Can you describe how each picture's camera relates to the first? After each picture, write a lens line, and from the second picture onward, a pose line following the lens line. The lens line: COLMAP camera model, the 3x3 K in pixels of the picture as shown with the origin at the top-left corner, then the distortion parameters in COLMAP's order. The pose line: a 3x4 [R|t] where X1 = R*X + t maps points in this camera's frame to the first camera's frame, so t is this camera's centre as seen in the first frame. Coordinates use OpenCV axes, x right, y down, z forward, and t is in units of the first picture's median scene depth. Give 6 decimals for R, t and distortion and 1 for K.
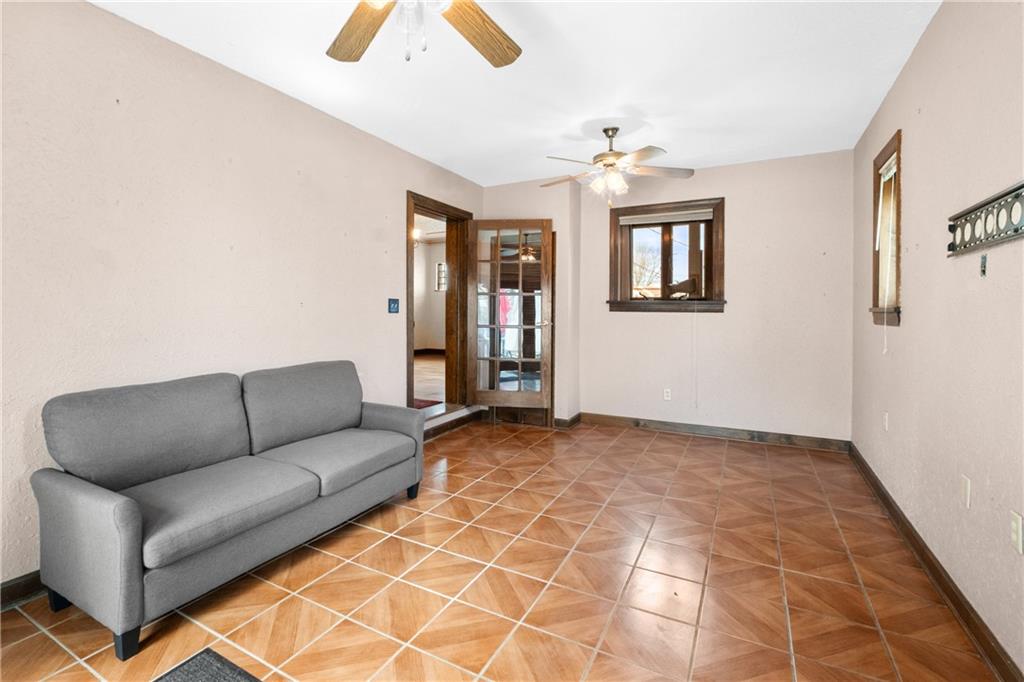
lens RADIAL K [[458.1, 0, 490.5], [0, 458.1, 311.9], [0, 0, 1]] dist [-0.010495, 0.000022]
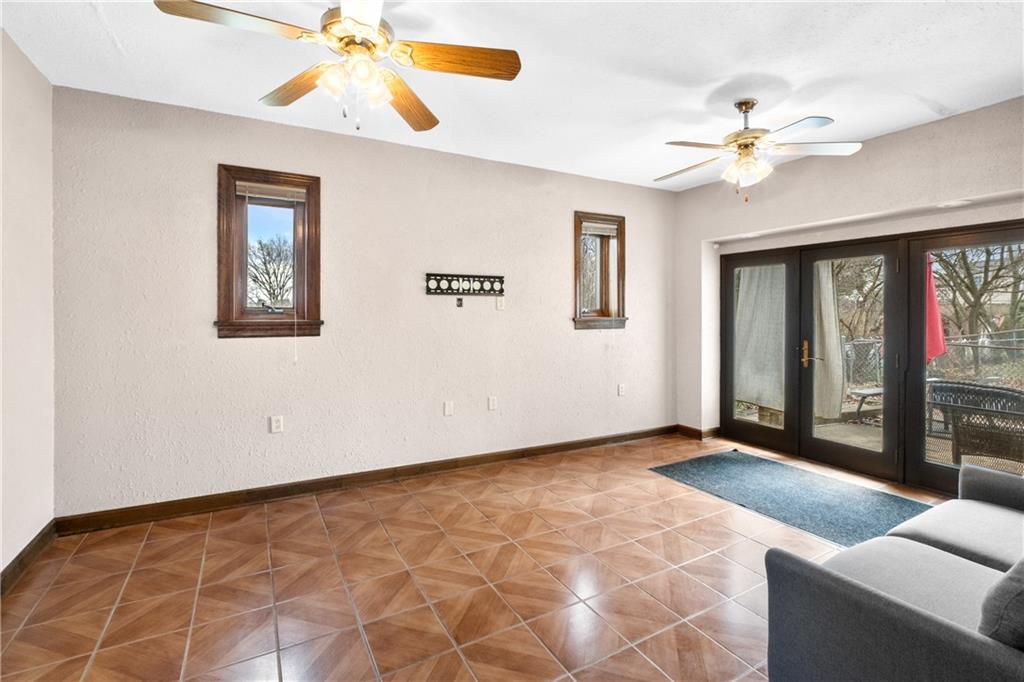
lens RADIAL K [[458.1, 0, 490.5], [0, 458.1, 311.9], [0, 0, 1]] dist [-0.010495, 0.000022]
pose [[-0.834980, -0.006884, 0.550238, -0.173721], [-0.000156, 0.999925, 0.012274, -0.049520], [-0.550281, 0.010163, -0.834918, 1.654261]]
